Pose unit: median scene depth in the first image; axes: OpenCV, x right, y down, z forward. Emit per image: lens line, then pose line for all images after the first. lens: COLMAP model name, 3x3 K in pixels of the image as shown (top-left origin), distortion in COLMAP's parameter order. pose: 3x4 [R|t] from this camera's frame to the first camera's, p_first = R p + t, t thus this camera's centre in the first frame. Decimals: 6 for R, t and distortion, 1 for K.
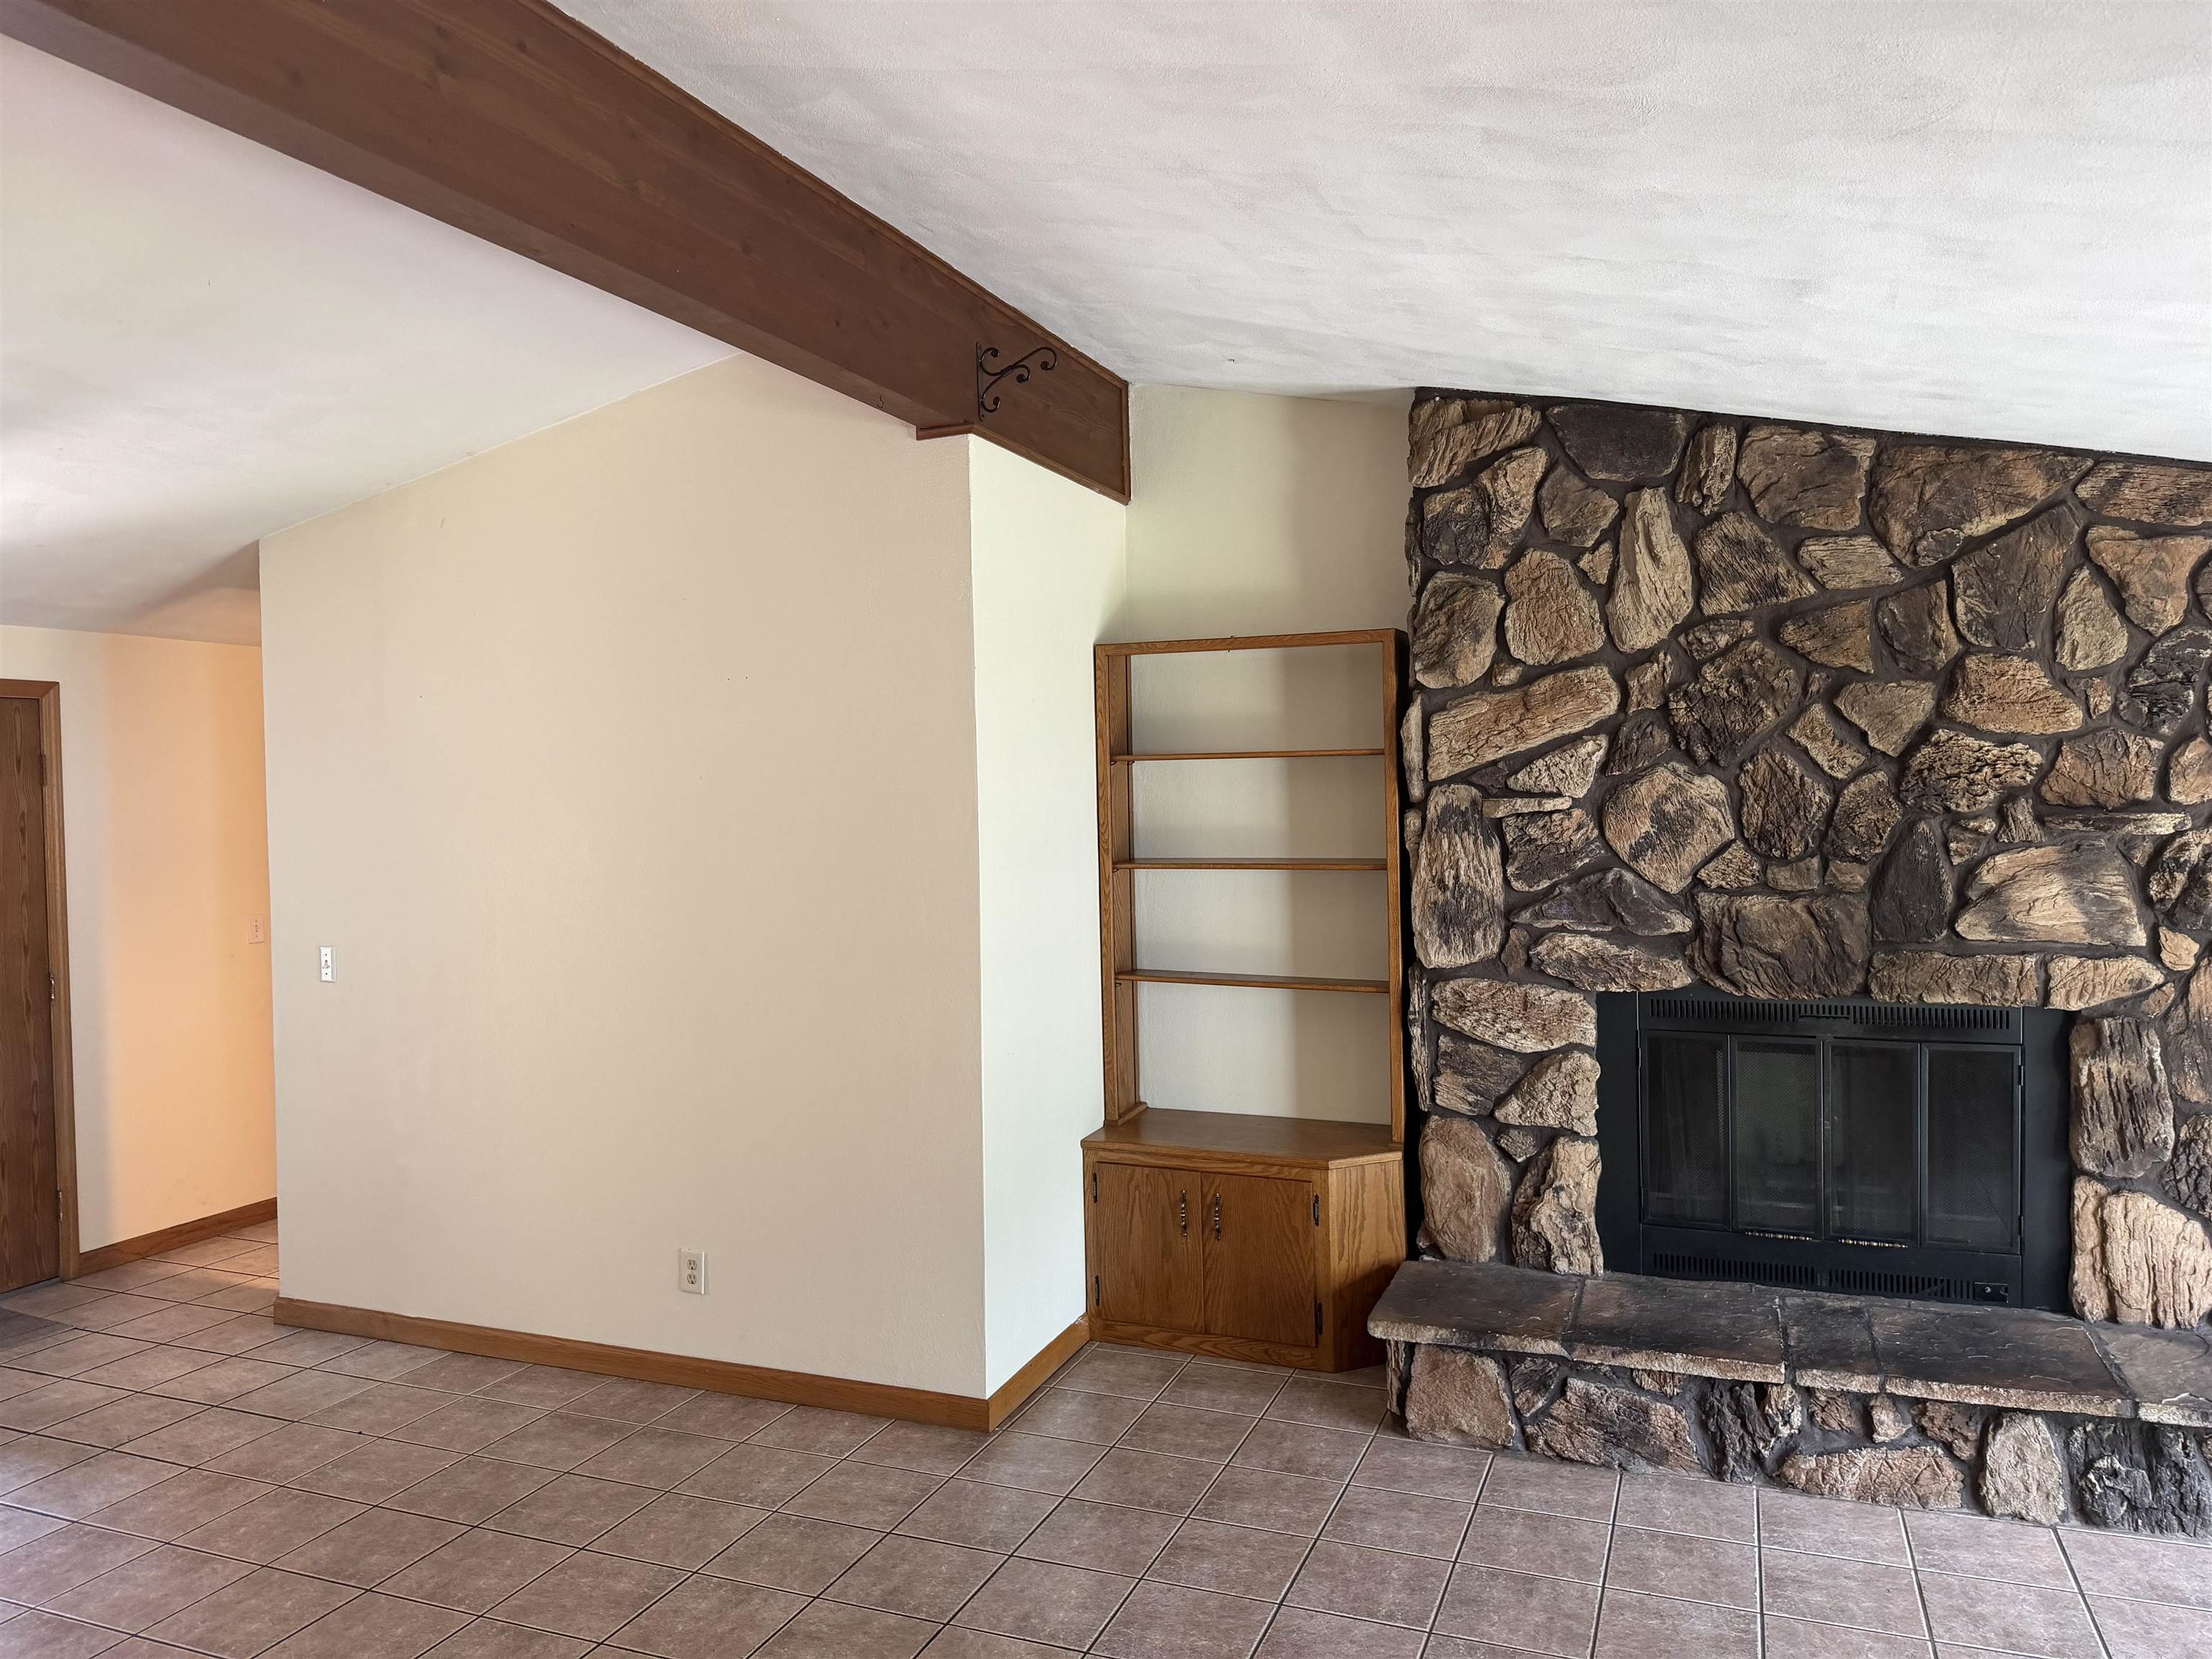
lens RADIAL K [[1535.1, 0, 1092.0], [0, 1535.1, 825.5], [0, 0, 1]] dist [0.073560, -0.095503]
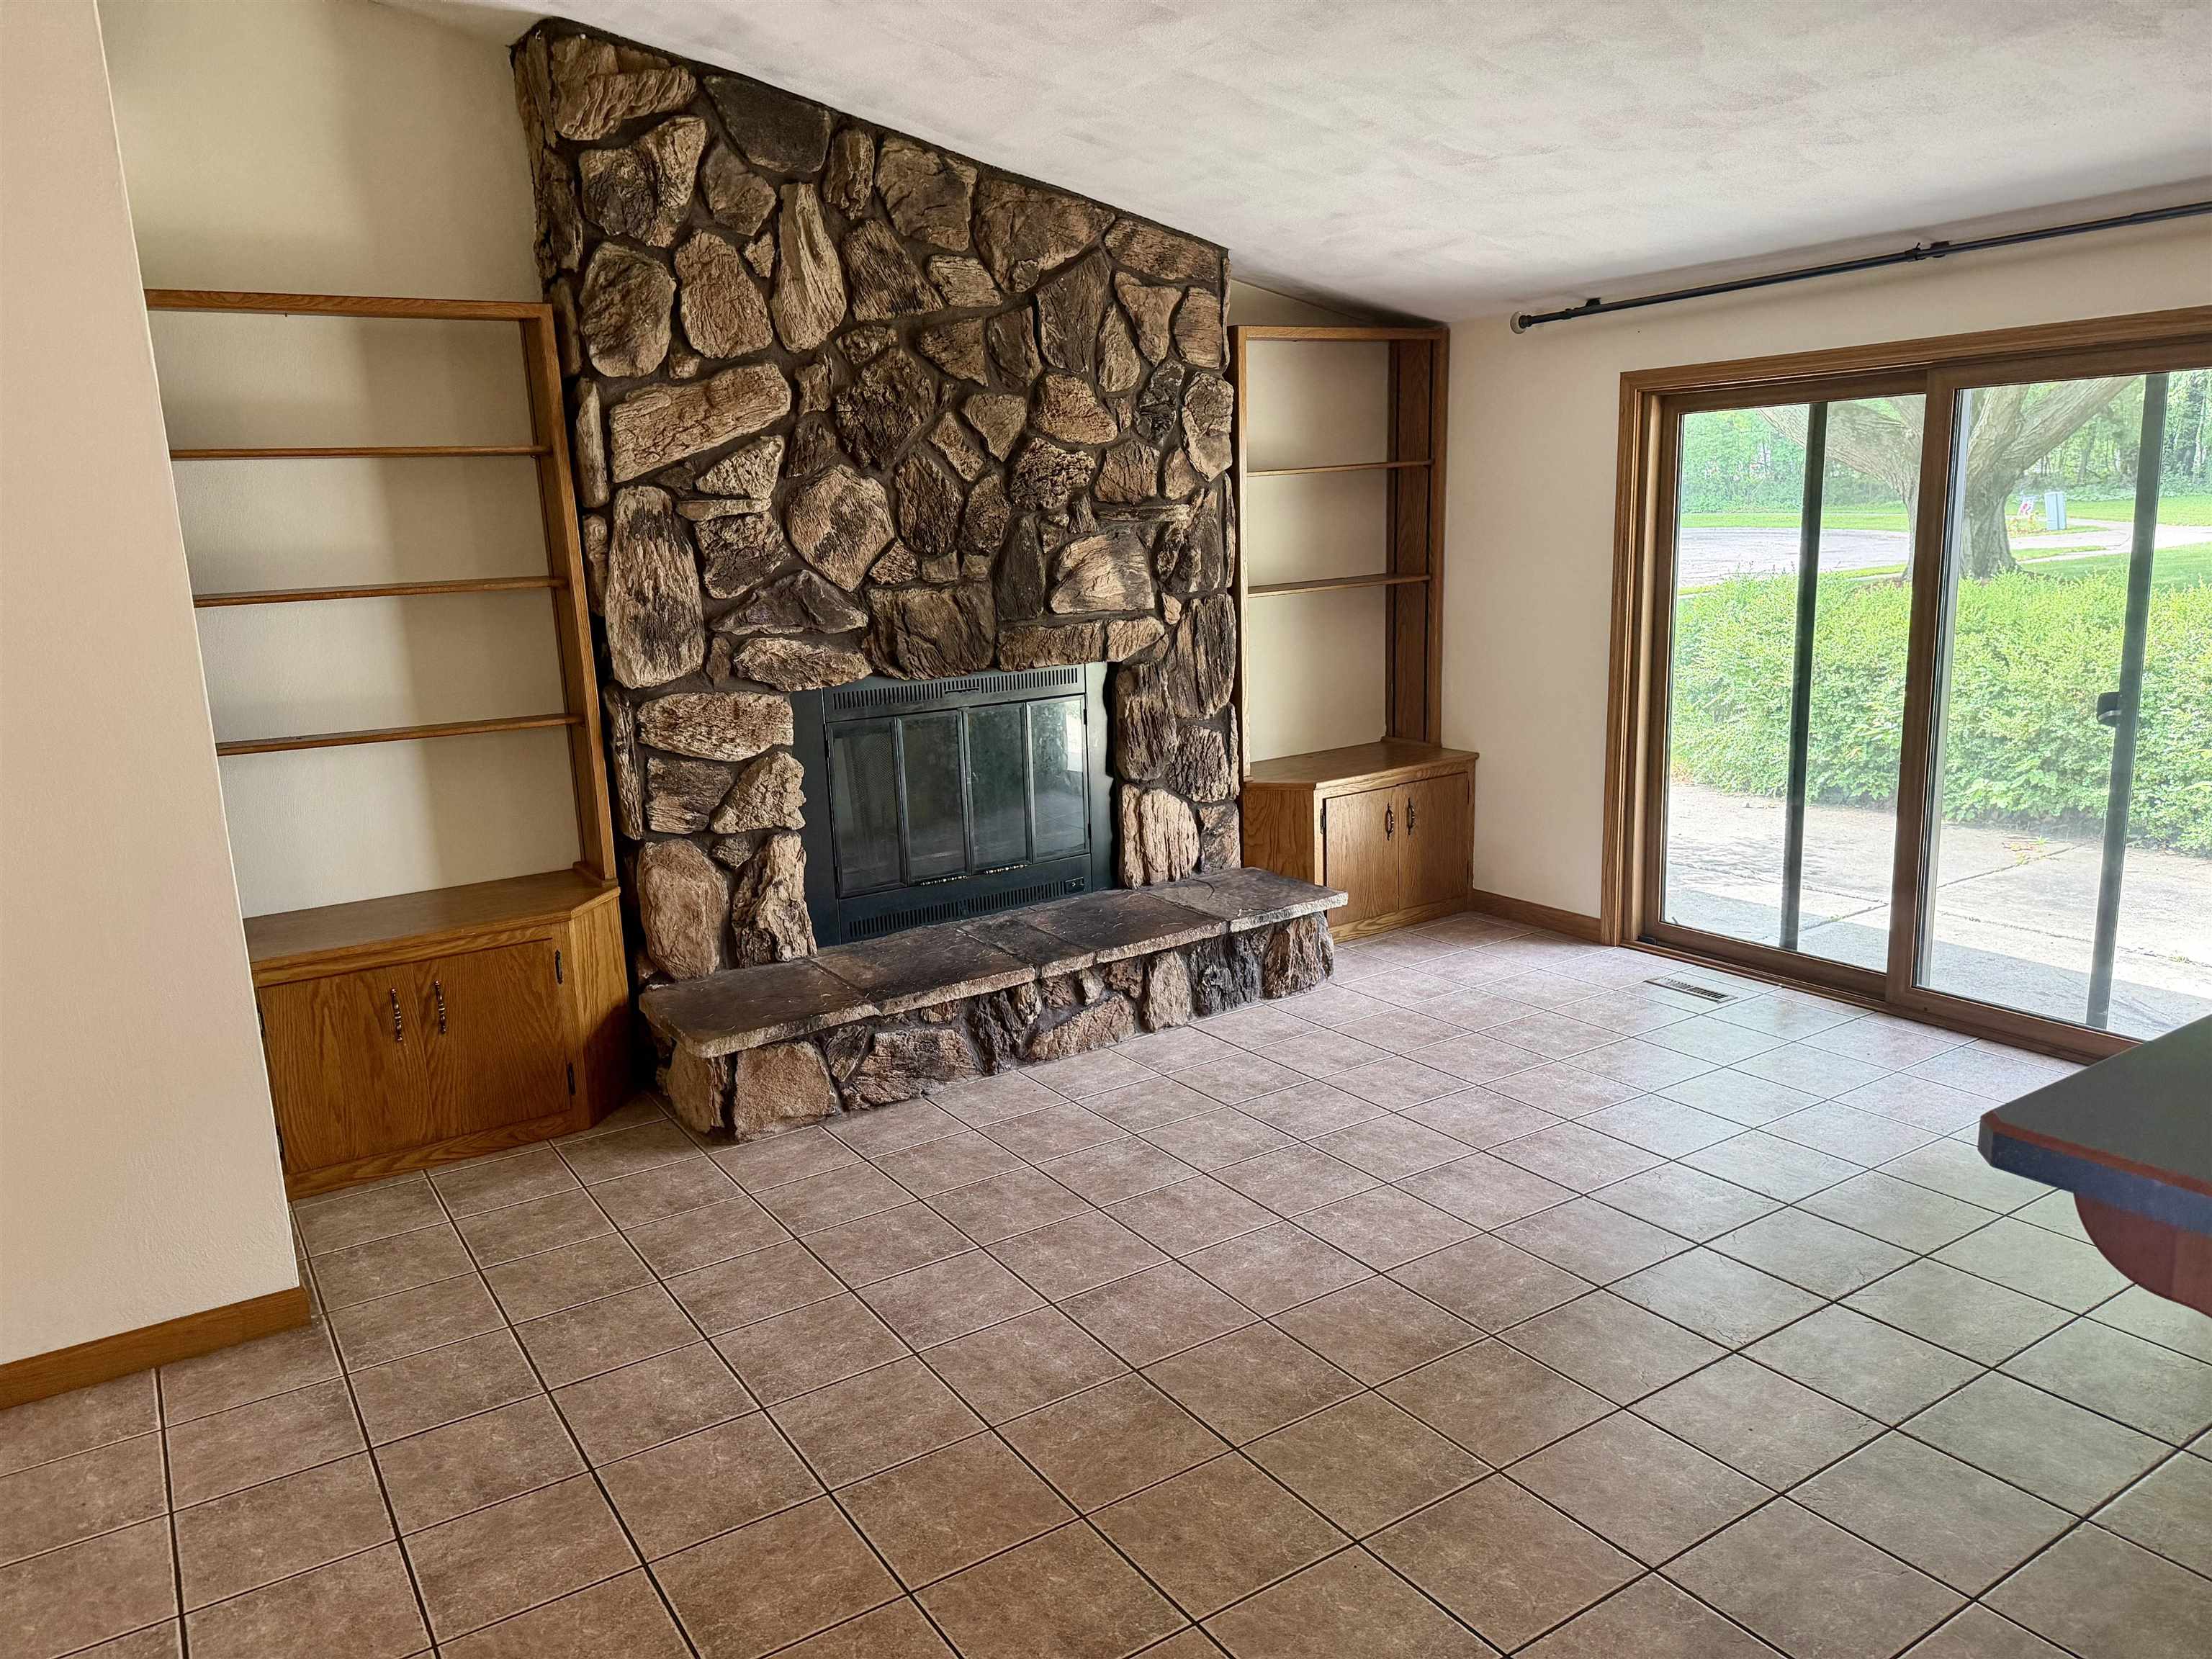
lens RADIAL K [[1535.1, 0, 1099.9], [0, 1535.1, 849.4], [0, 0, 1]] dist [0.073560, -0.095503]
pose [[0.578896, -0.184231, 0.794316, -0.416971], [0.050262, 0.980351, 0.190749, 0.024726], [-0.813851, -0.070500, 0.576782, 0.234084]]
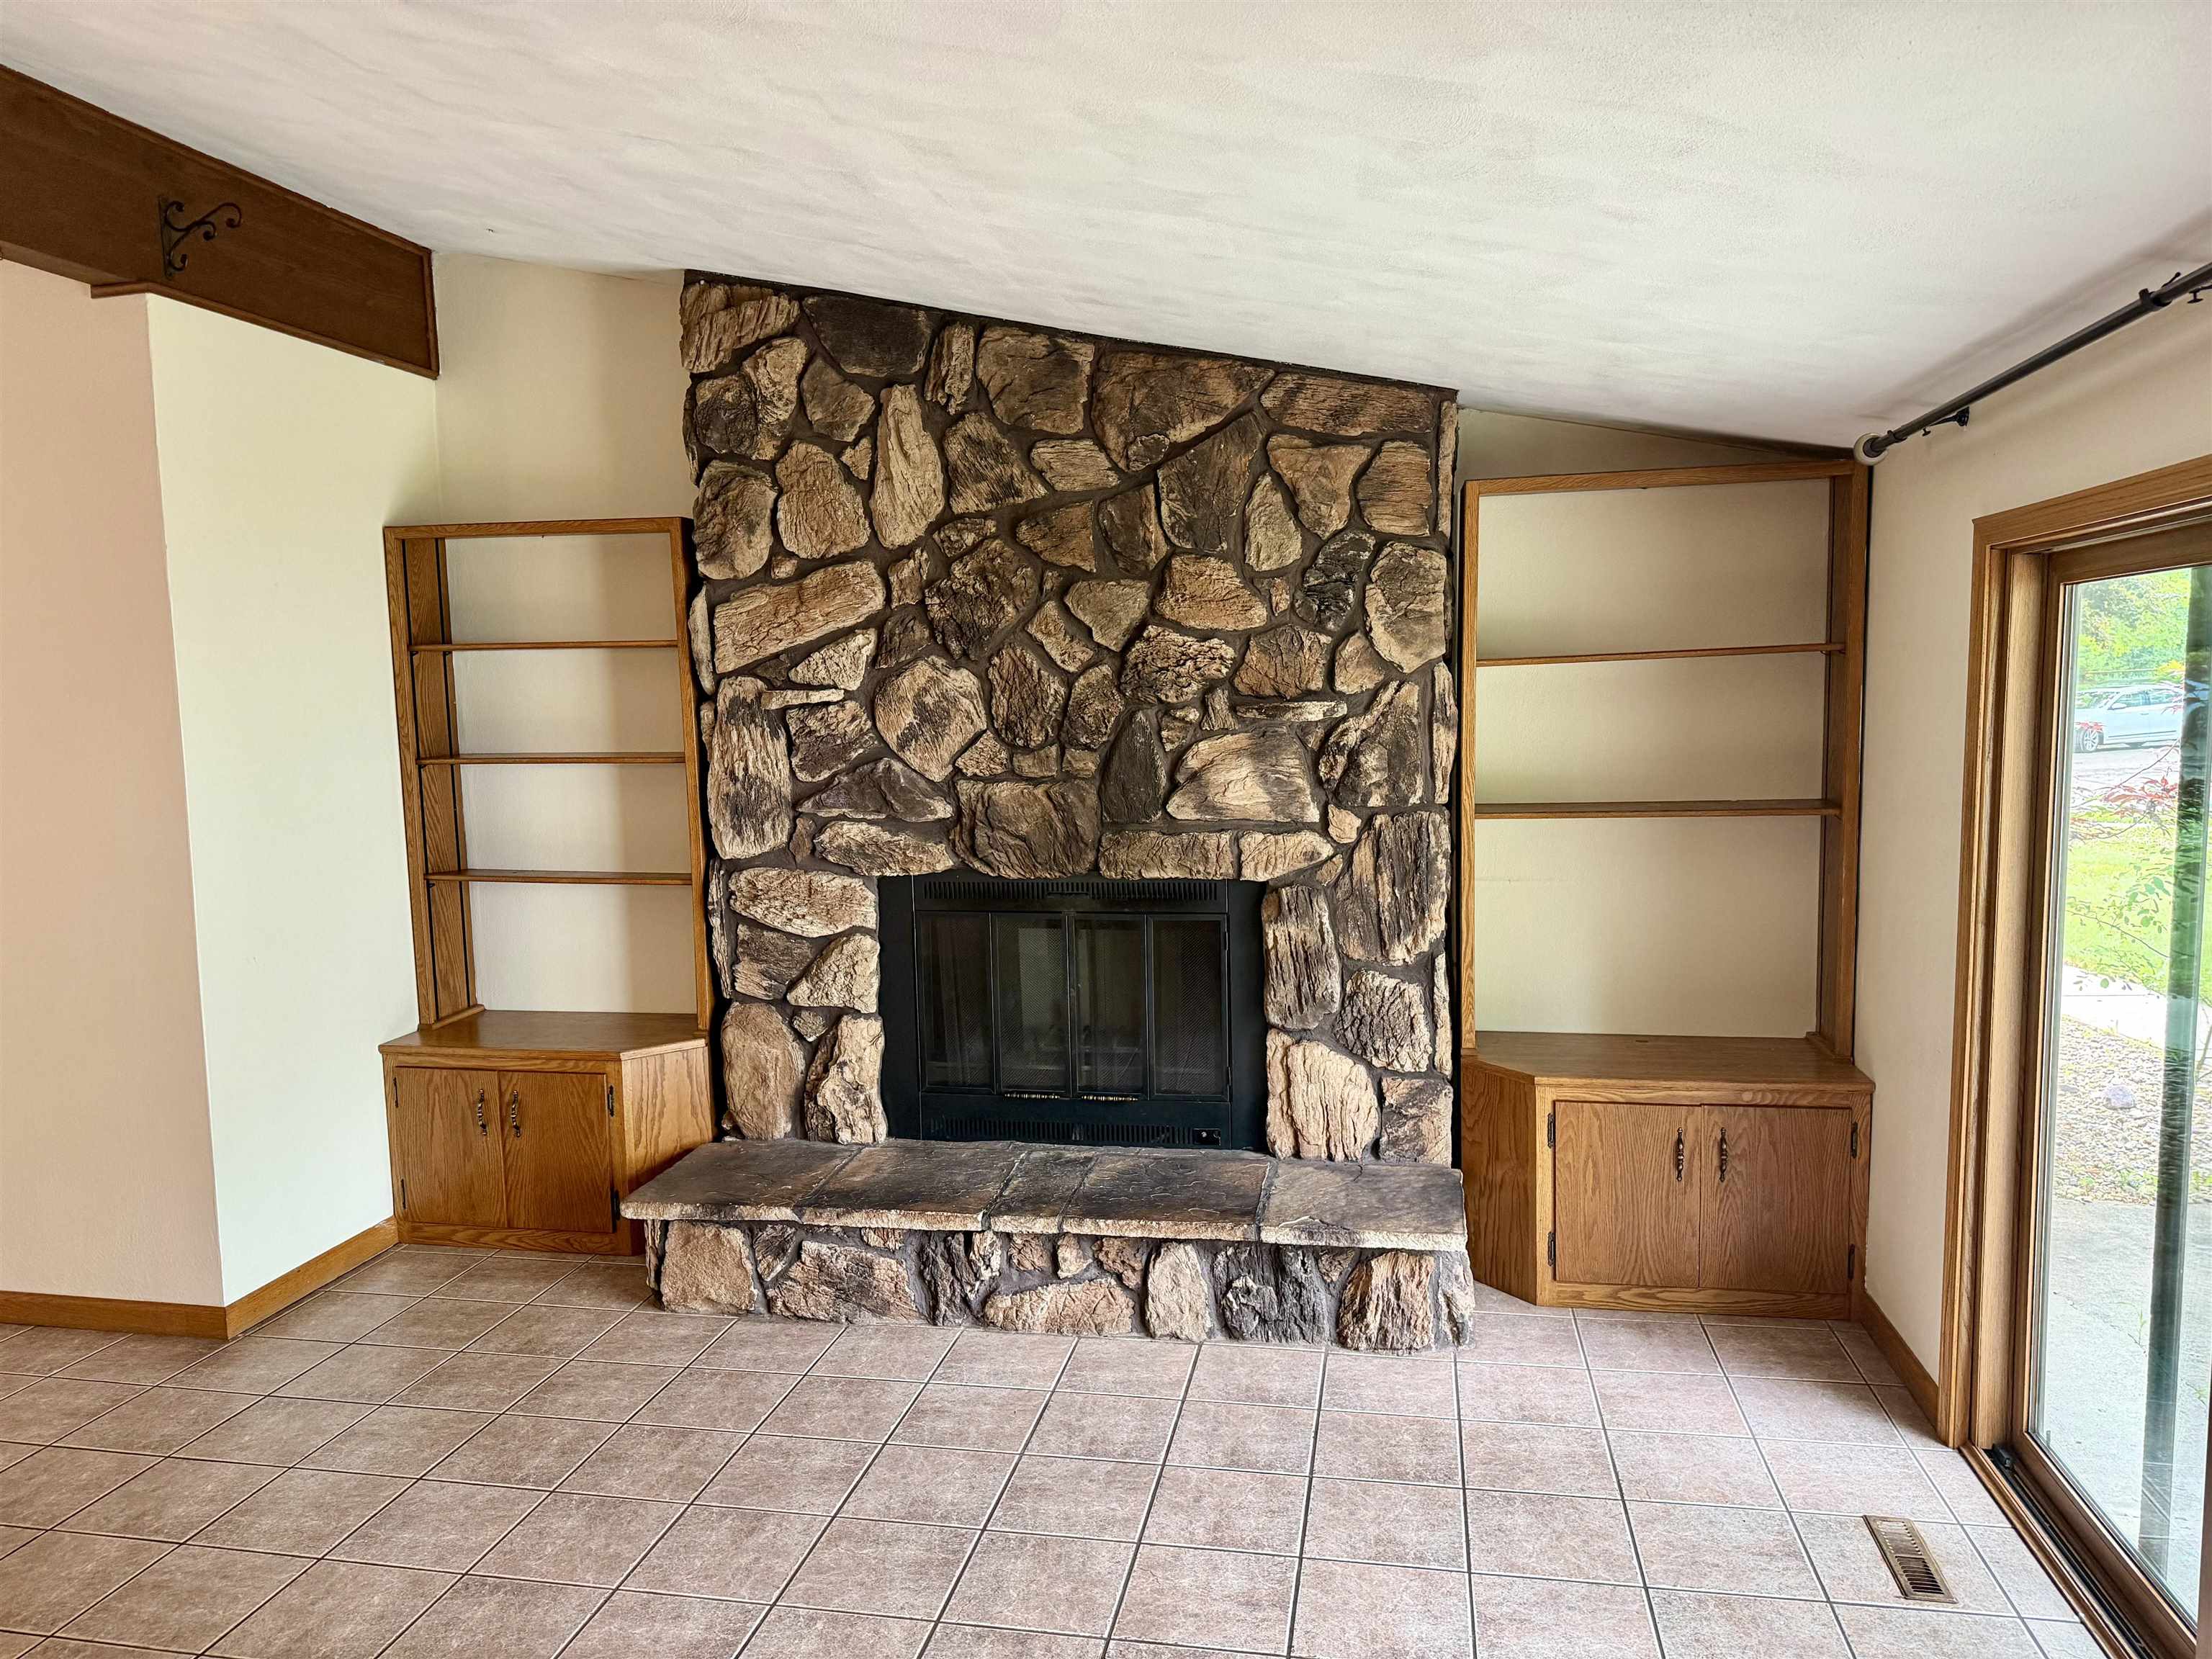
lens RADIAL K [[1535.1, 0, 1100.8], [0, 1535.1, 834.9], [0, 0, 1]] dist [0.073560, -0.095503]
pose [[0.982331, -0.021533, 0.185910, 0.296582], [0.008019, 0.997289, 0.073139, 0.004850], [-0.186981, -0.070356, 0.979841, -0.043596]]
